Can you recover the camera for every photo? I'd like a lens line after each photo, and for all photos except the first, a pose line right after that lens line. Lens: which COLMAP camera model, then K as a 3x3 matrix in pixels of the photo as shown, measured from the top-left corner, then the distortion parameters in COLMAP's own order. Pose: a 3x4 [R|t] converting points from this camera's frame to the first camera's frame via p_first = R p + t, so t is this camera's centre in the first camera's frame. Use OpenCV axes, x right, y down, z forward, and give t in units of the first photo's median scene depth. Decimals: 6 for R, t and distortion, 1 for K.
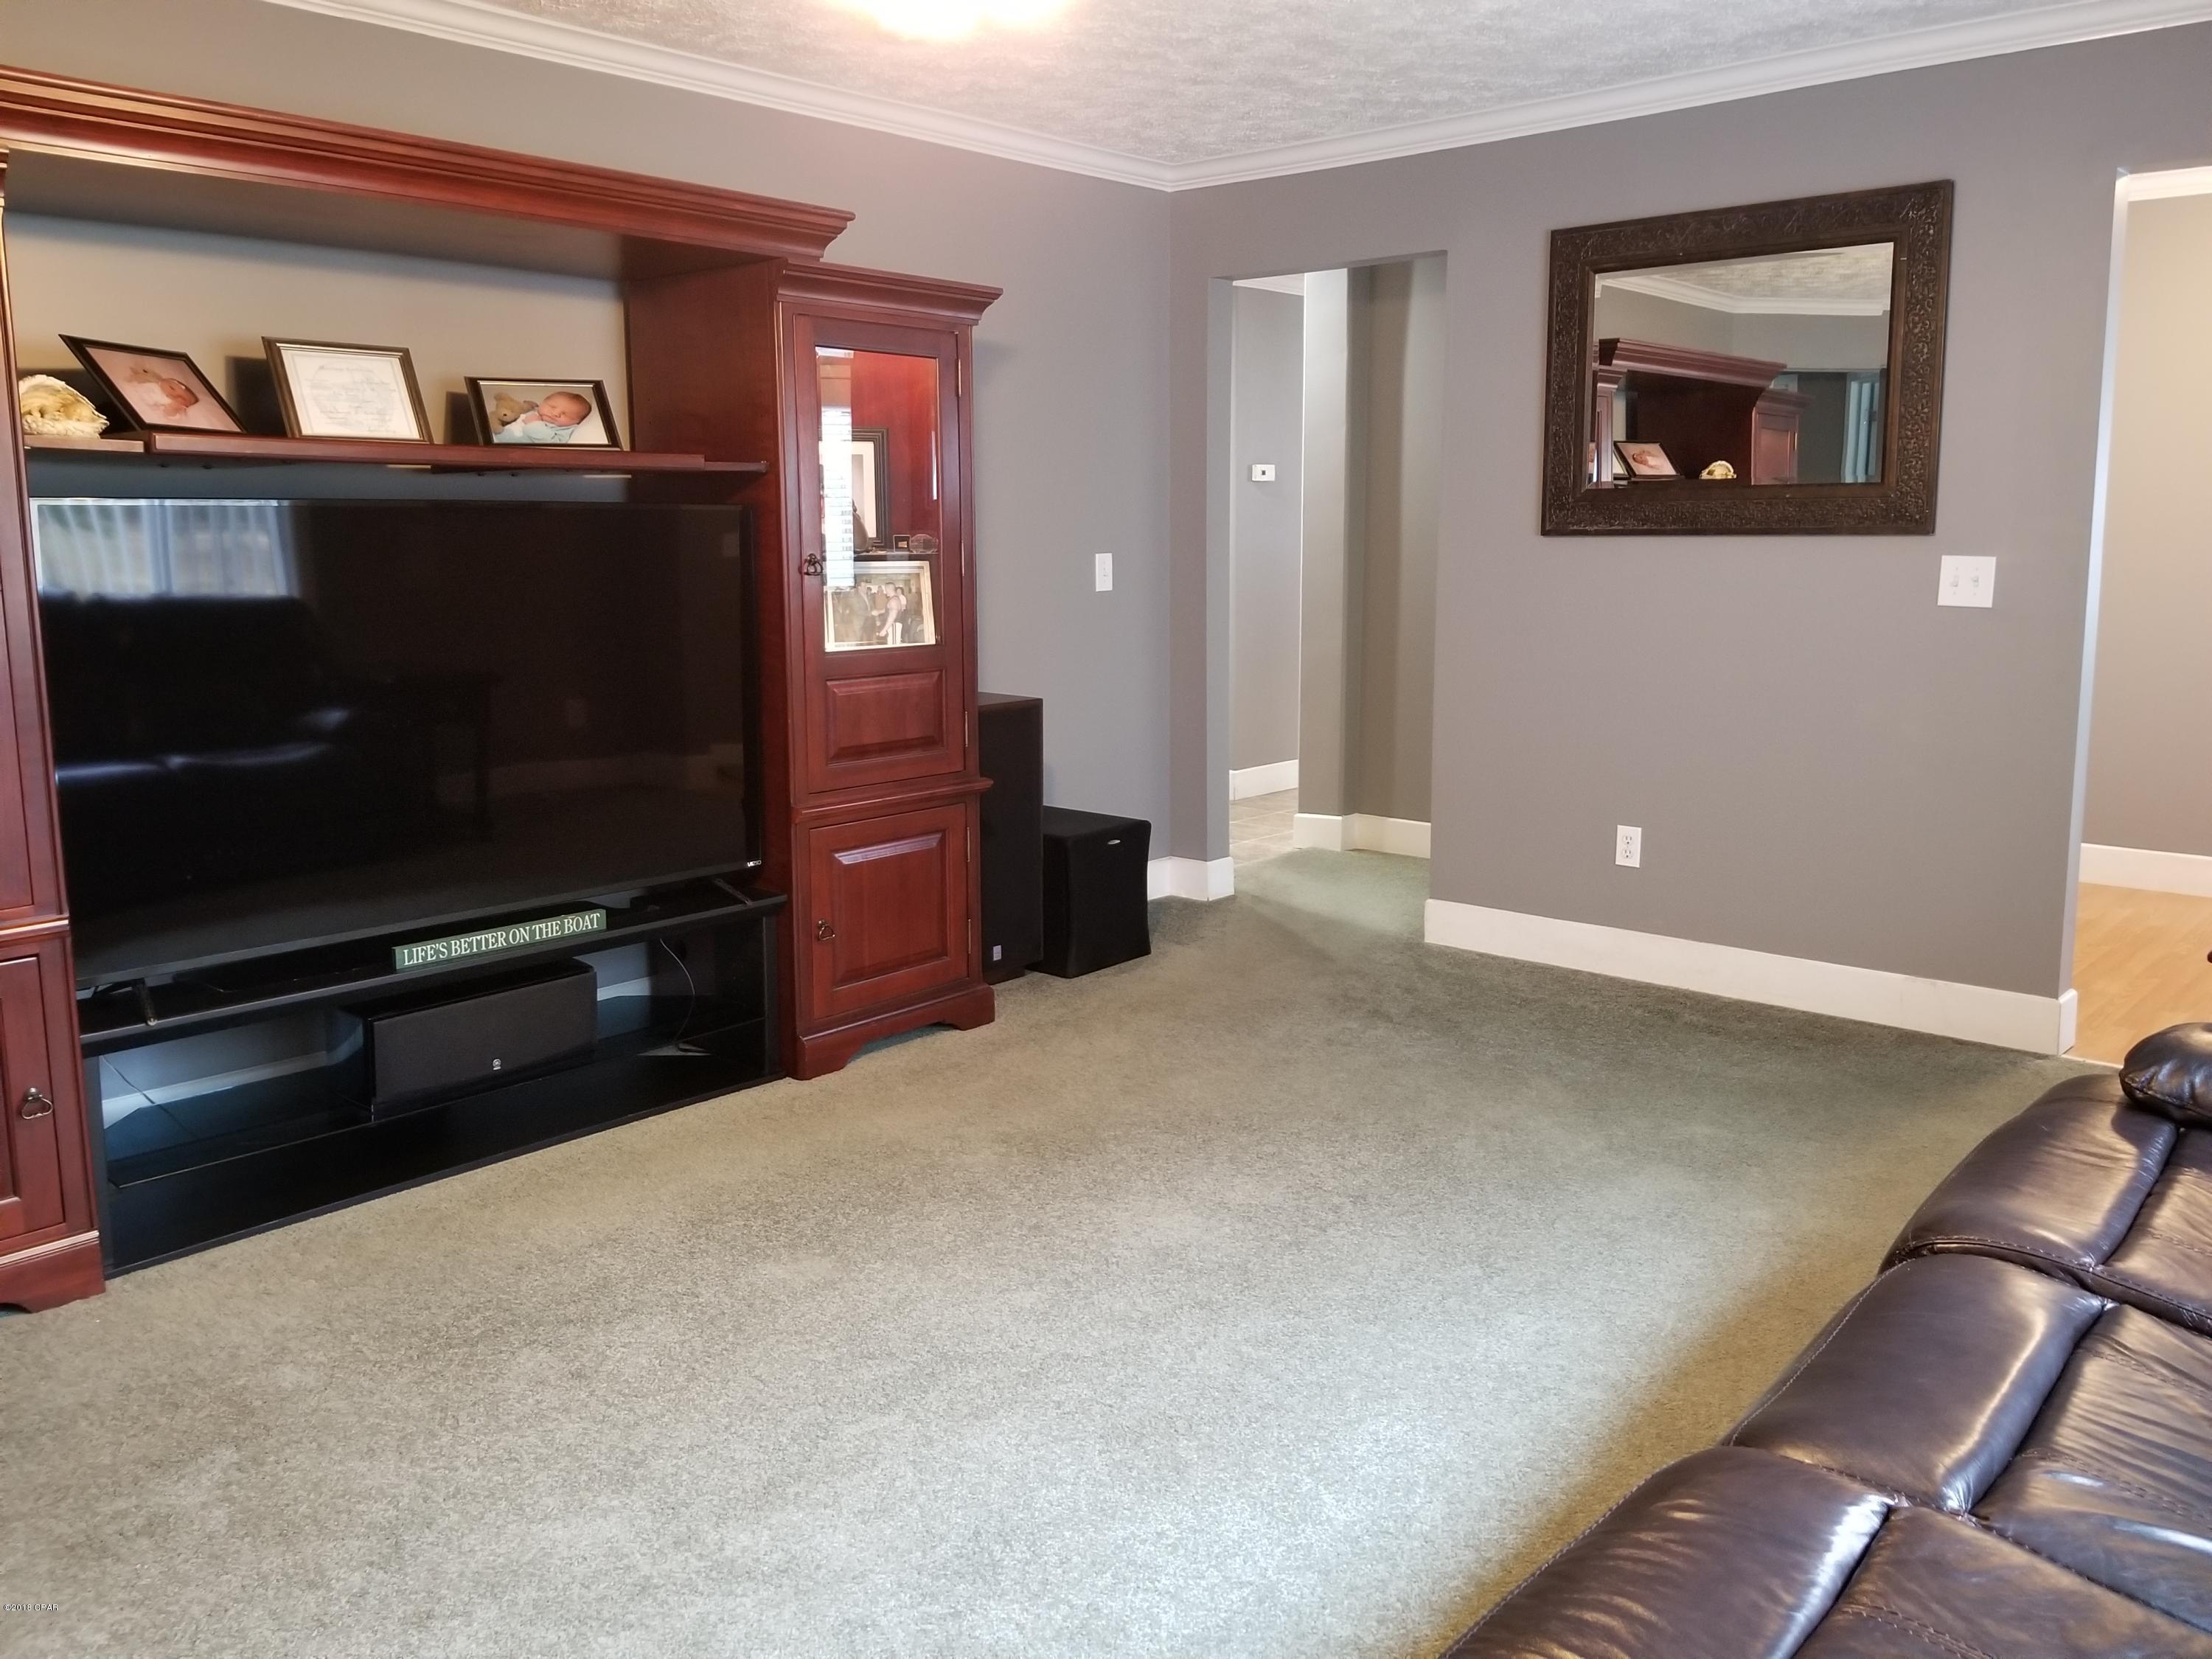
lens RADIAL K [[1757.8, 0, 1125.2], [0, 1757.8, 765.5], [0, 0, 1]] dist [0.068691, -0.132613]
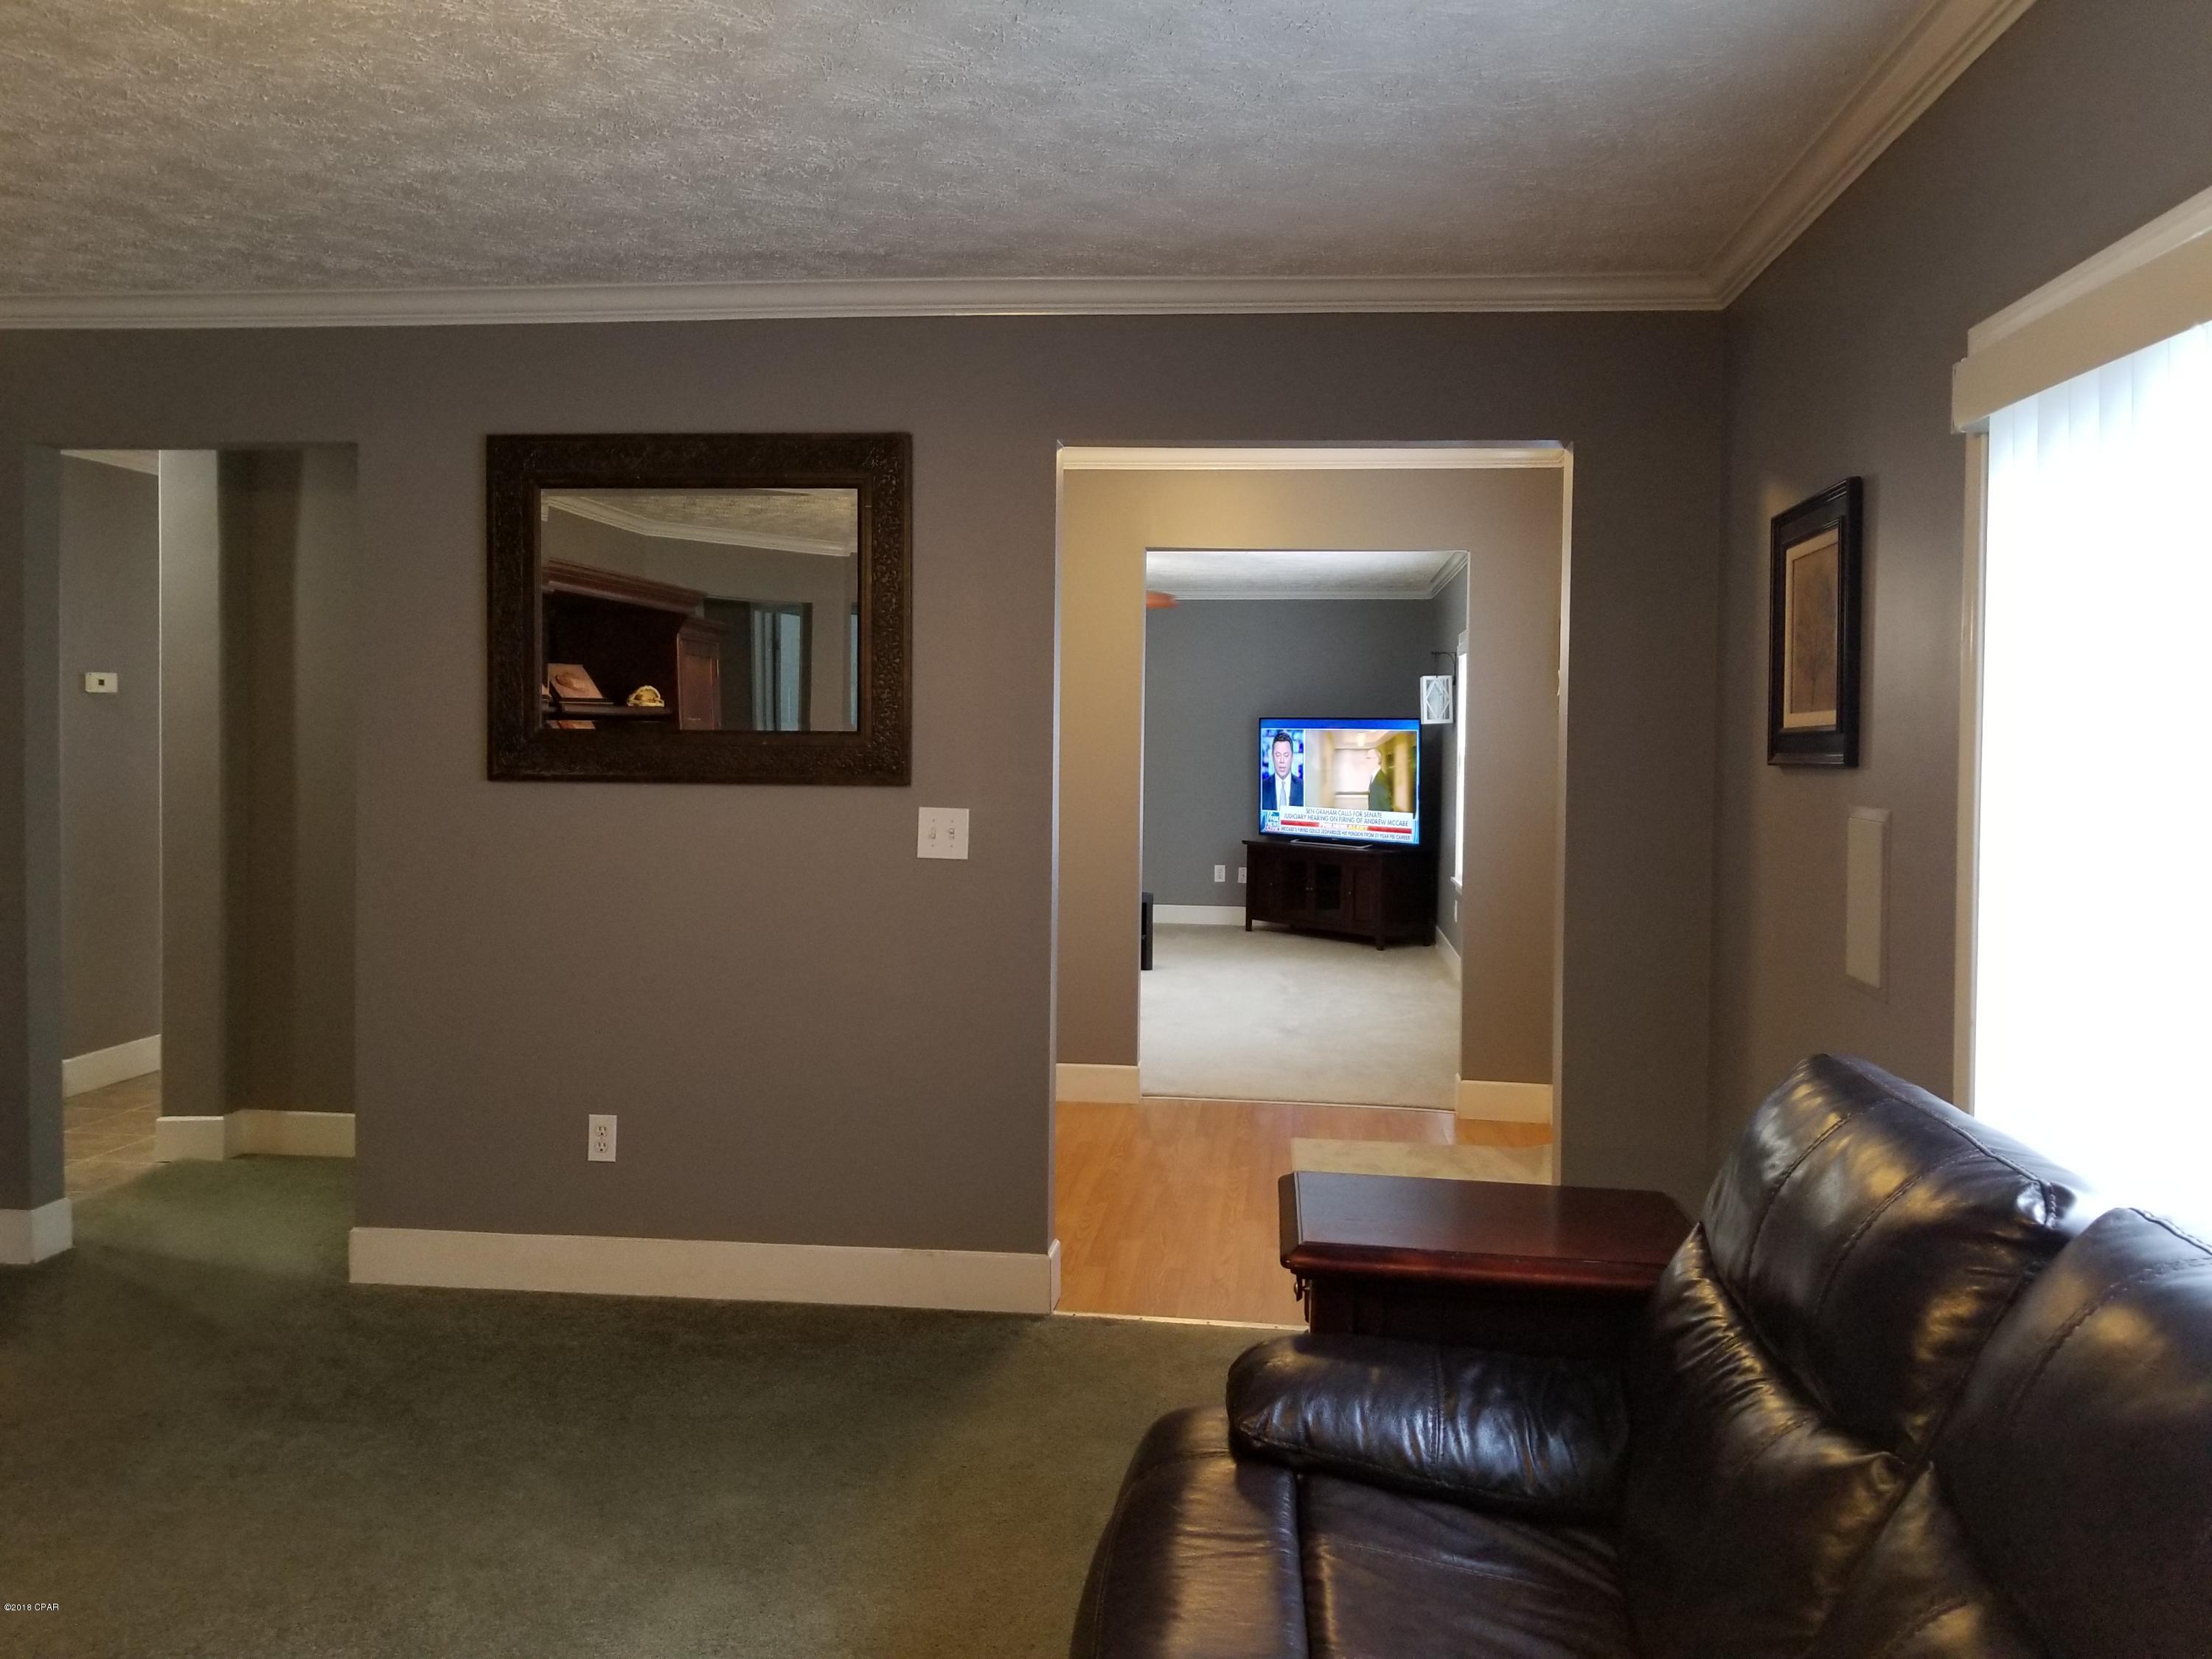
lens RADIAL K [[1724.3, 0, 1097.5], [0, 1724.3, 779.9], [0, 0, 1]] dist [0.061908, -0.105194]
pose [[0.822750, -0.003107, 0.568395, 0.000878], [0.061525, 0.994597, -0.083620, -0.045129], [-0.565064, 0.103769, 0.818495, 0.153771]]
